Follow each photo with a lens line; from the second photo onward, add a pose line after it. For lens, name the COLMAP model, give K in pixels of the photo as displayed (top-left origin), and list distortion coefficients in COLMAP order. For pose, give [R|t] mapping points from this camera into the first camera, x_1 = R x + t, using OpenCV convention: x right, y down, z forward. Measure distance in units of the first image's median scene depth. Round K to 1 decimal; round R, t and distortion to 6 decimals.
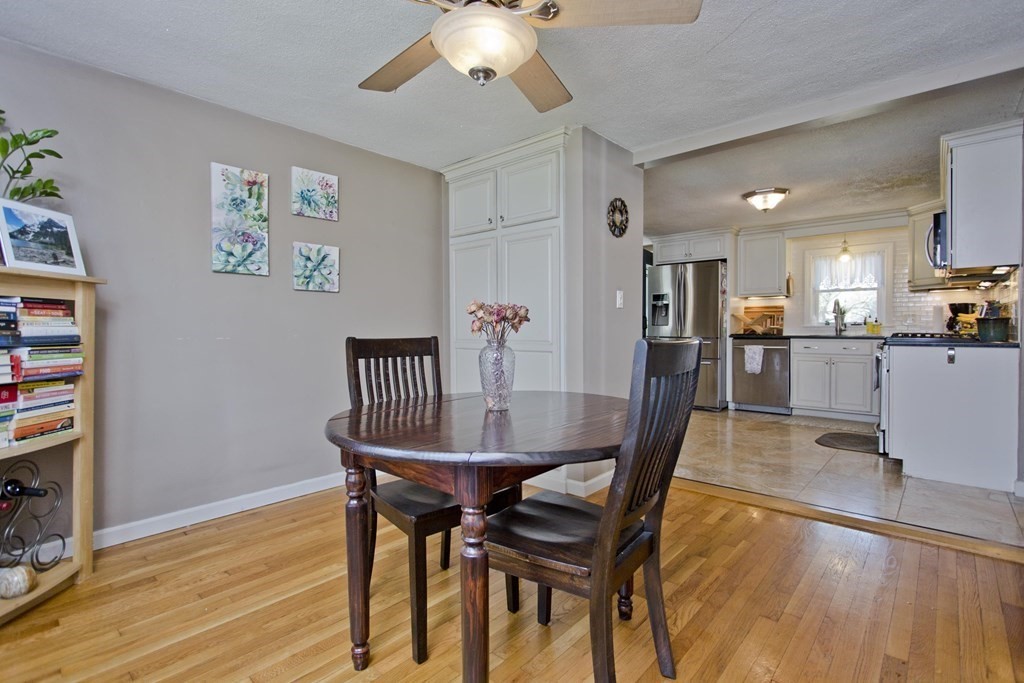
lens RADIAL K [[494.5, 0, 507.9], [0, 494.5, 335.6], [0, 0, 1]] dist [0.001421, -0.000076]
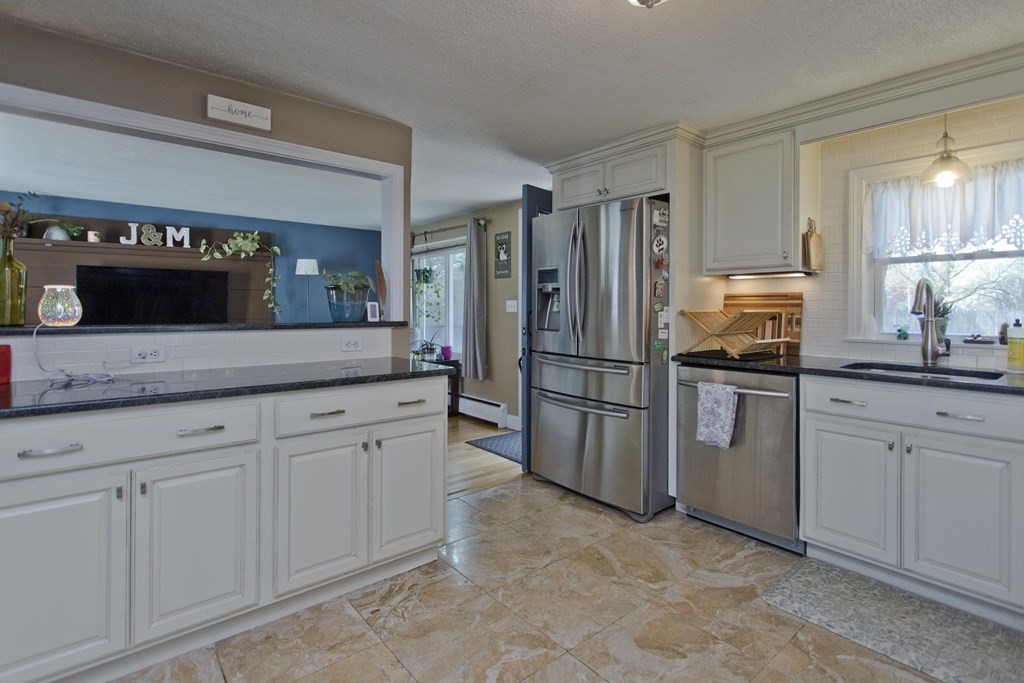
lens RADIAL K [[494.5, 0, 510.5], [0, 494.5, 306.0], [0, 0, 1]] dist [0.001421, -0.000076]
pose [[0.988657, 0.007609, -0.150000, 0.381458], [-0.010368, 0.999791, -0.017619, -0.040075], [0.149835, 0.018975, 0.988529, 0.535428]]
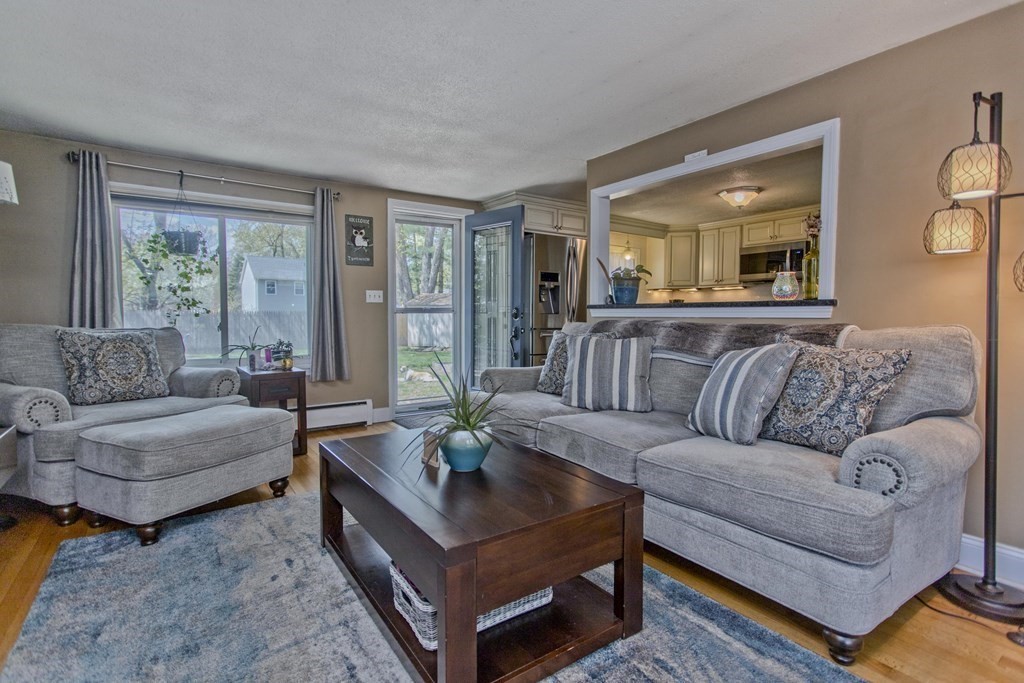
lens RADIAL K [[494.5, 0, 513.0], [0, 494.5, 334.8], [0, 0, 1]] dist [0.001421, -0.000076]
pose [[0.227879, -0.037049, 0.972984, -0.505509], [0.012588, 0.999304, 0.035103, -0.017045], [-0.973608, 0.004248, 0.228187, 0.976818]]
